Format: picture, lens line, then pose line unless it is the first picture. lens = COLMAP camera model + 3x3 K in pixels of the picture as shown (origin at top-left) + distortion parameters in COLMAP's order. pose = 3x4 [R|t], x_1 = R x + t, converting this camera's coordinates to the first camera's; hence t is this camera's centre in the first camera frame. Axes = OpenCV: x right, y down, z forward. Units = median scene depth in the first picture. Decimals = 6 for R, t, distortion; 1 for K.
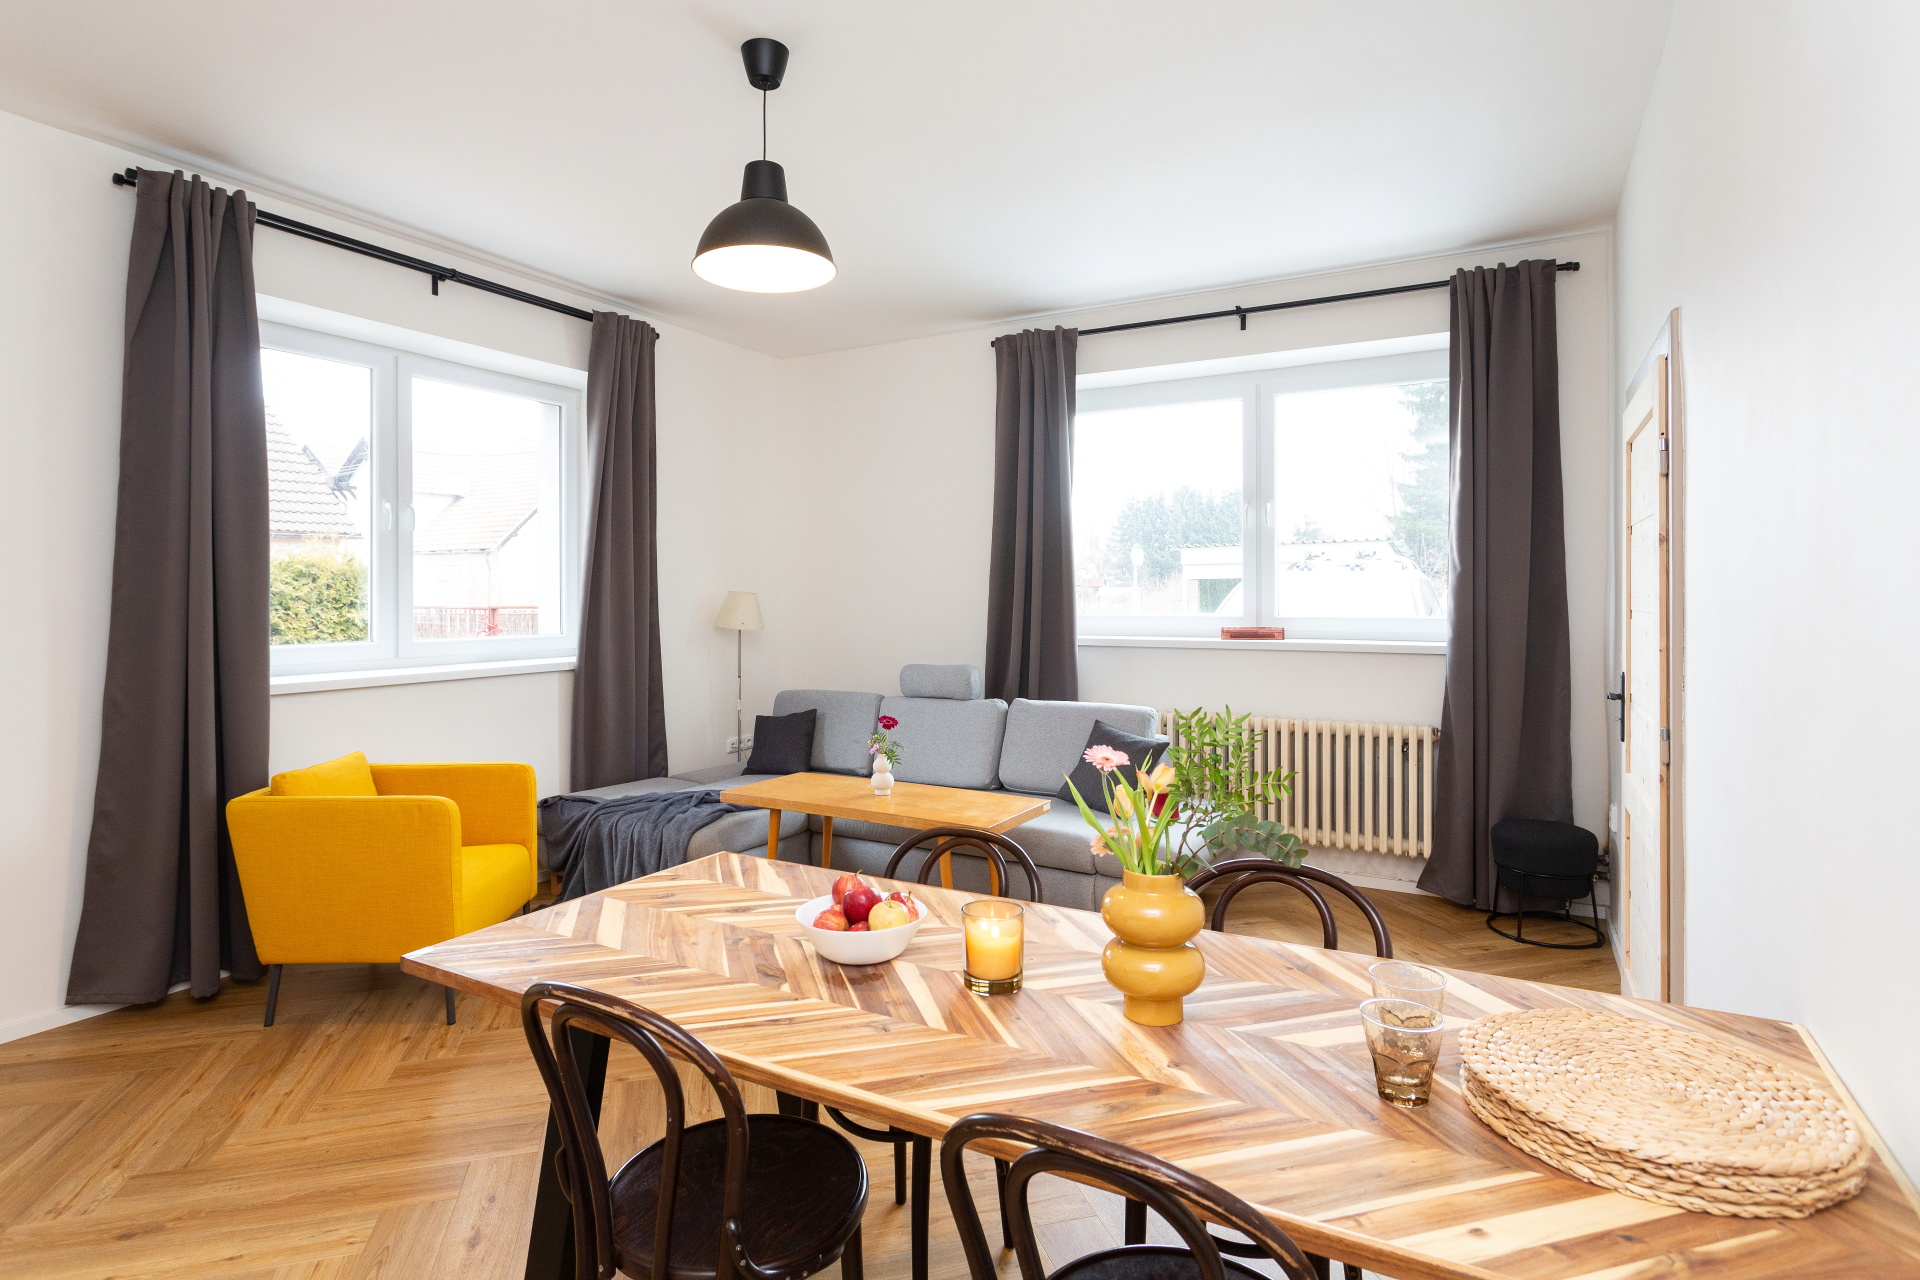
lens RADIAL K [[973.7, 0, 996.8], [0, 973.7, 603.4], [0, 0, 1]] dist [-0.000072, 0.000027]
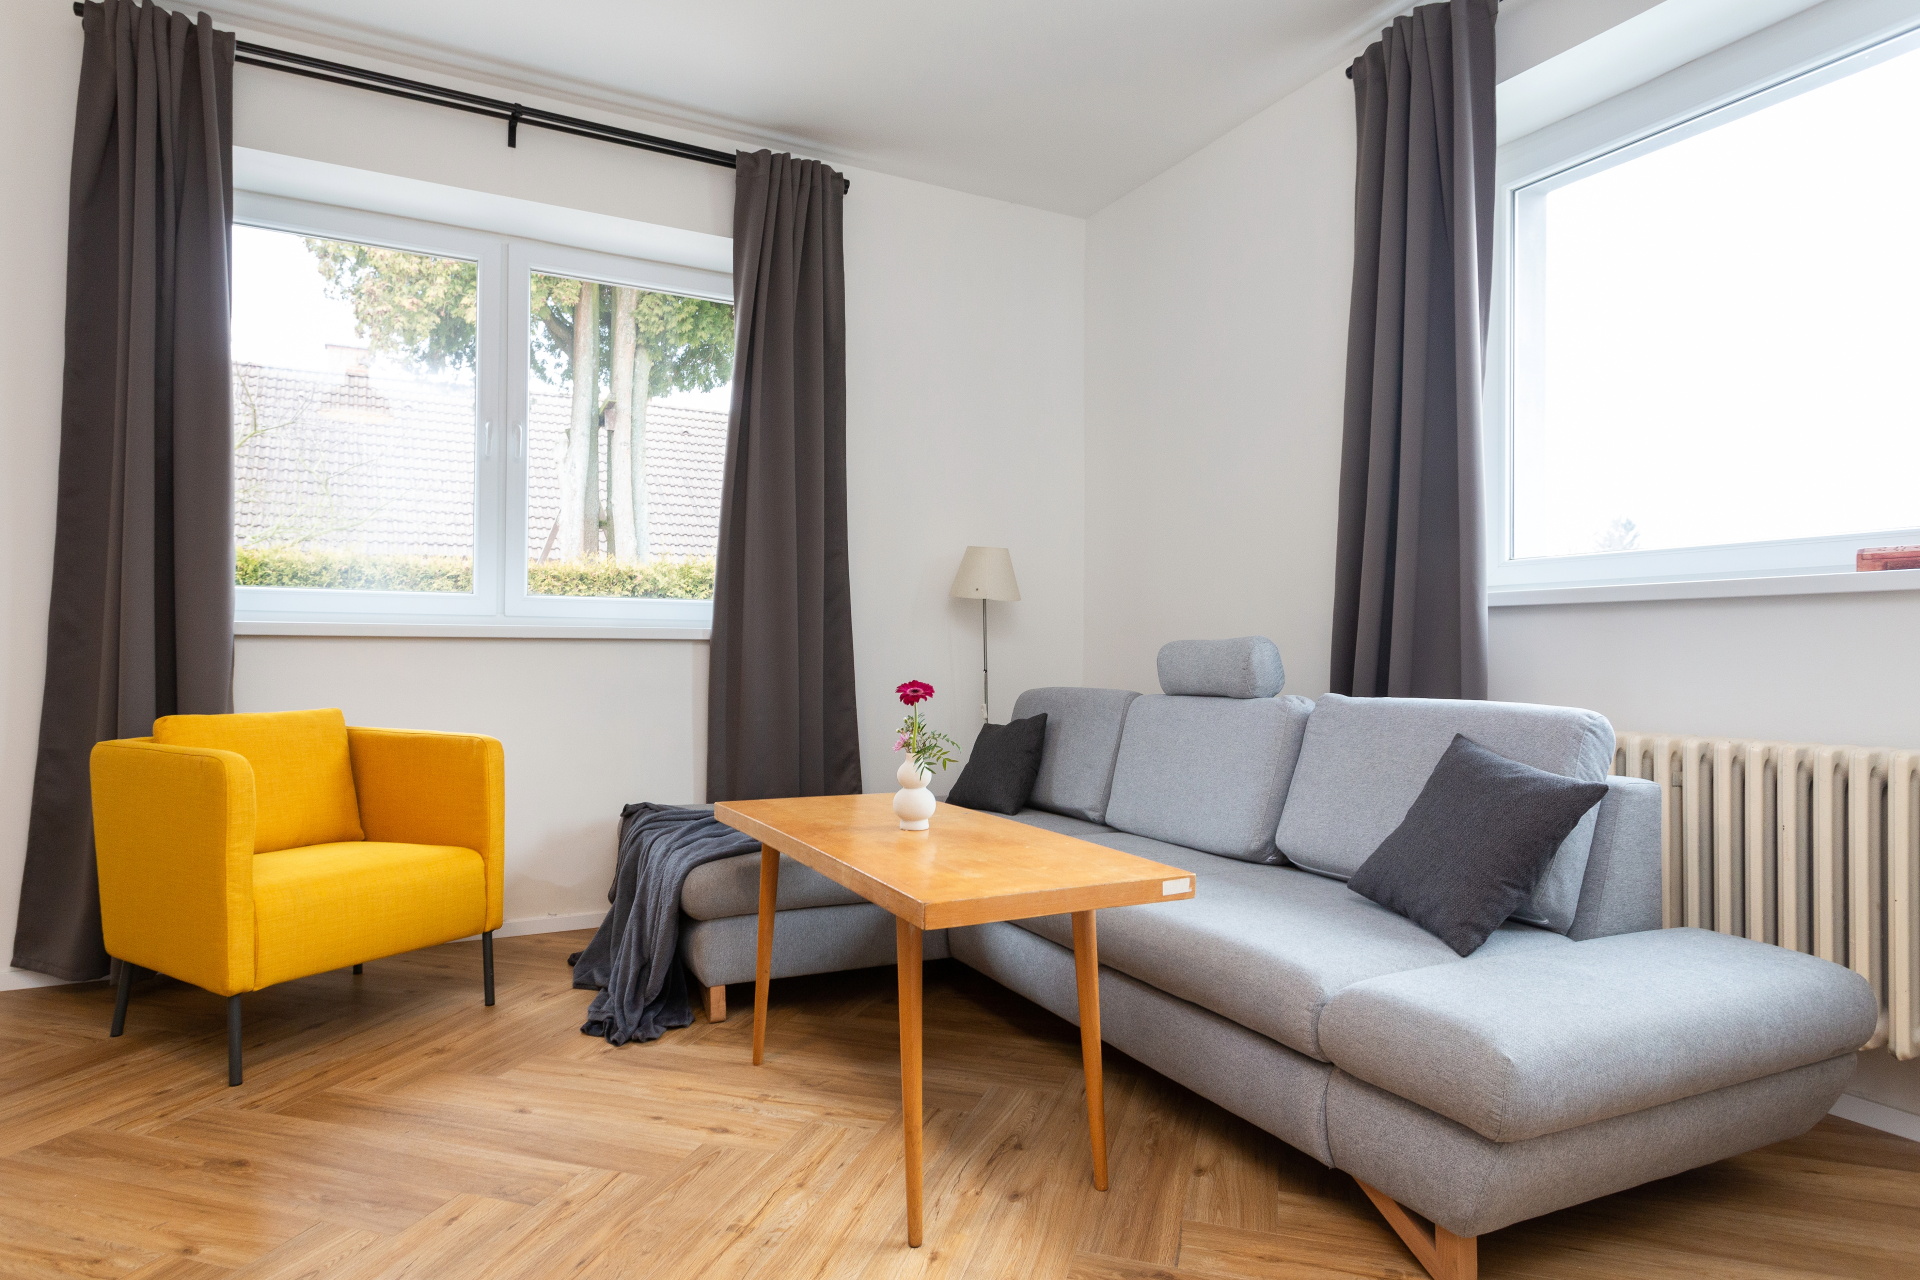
lens RADIAL K [[1103.6, 0, 960.0], [0, 1103.6, 640.0], [0, 0, 1]] dist [0.015317, -0.002111]
pose [[0.821777, -0.003657, -0.569797, 0.194895], [-0.008007, 0.999807, -0.017964, 0.080229], [0.569752, 0.019325, 0.821589, 0.401864]]
